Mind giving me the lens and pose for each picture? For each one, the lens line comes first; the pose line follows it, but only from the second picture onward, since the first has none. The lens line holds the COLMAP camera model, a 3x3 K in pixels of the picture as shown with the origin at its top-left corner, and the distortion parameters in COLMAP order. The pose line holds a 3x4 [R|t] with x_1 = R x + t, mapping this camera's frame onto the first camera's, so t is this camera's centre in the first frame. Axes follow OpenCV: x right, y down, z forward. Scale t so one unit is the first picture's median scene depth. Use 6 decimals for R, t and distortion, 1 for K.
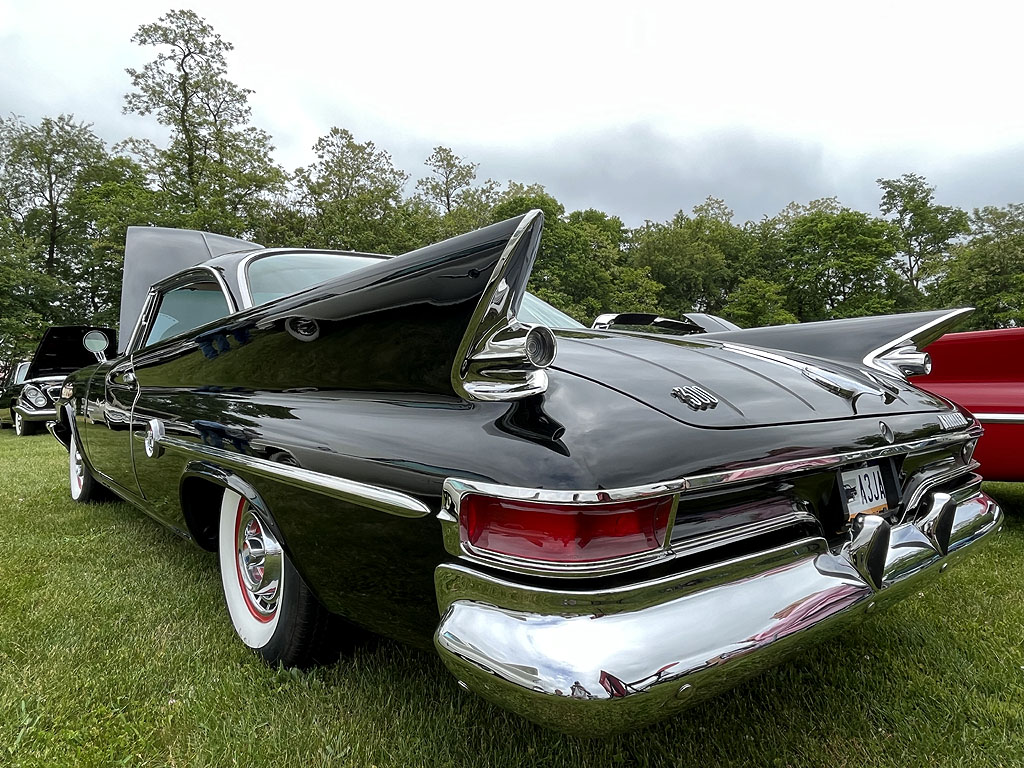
lens RADIAL K [[651.3, 0, 513.9], [0, 651.3, 376.4], [0, 0, 1]] dist [-0.008756, -0.000566]
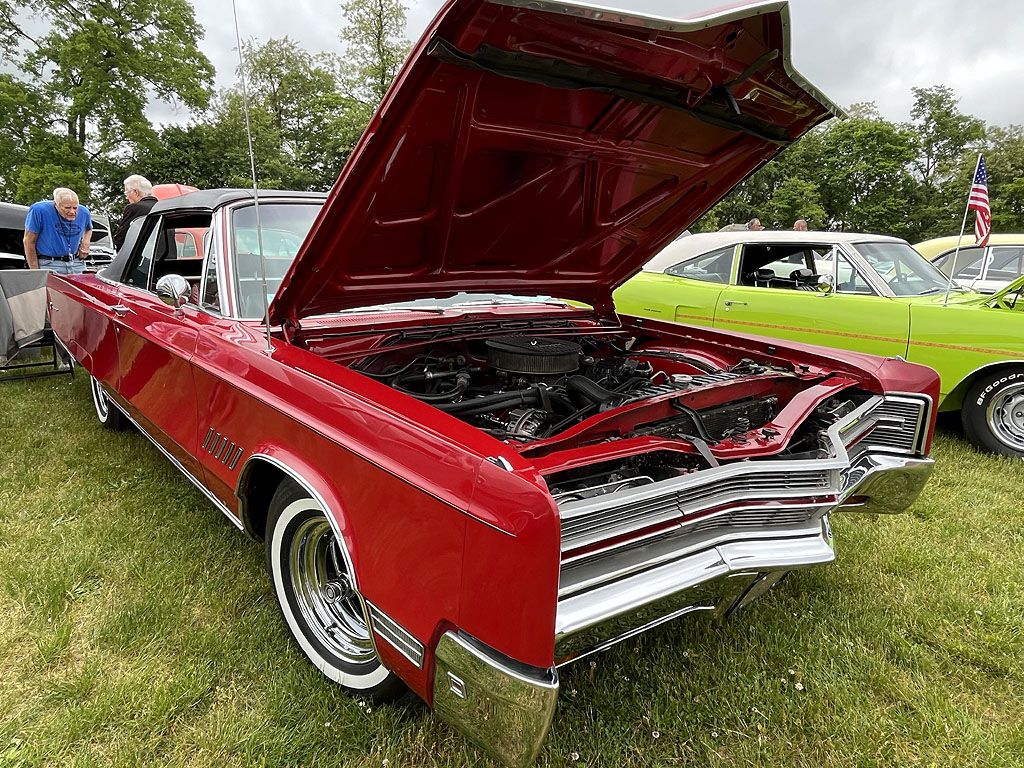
lens RADIAL K [[651.3, 0, 511.0], [0, 651.3, 385.0], [0, 0, 1]] dist [-0.008756, -0.000566]
pose [[0.999163, 0.038298, -0.014371, -0.127719], [-0.034375, 0.976561, 0.212478, -0.007317], [0.022172, -0.211806, 0.977060, -0.278242]]
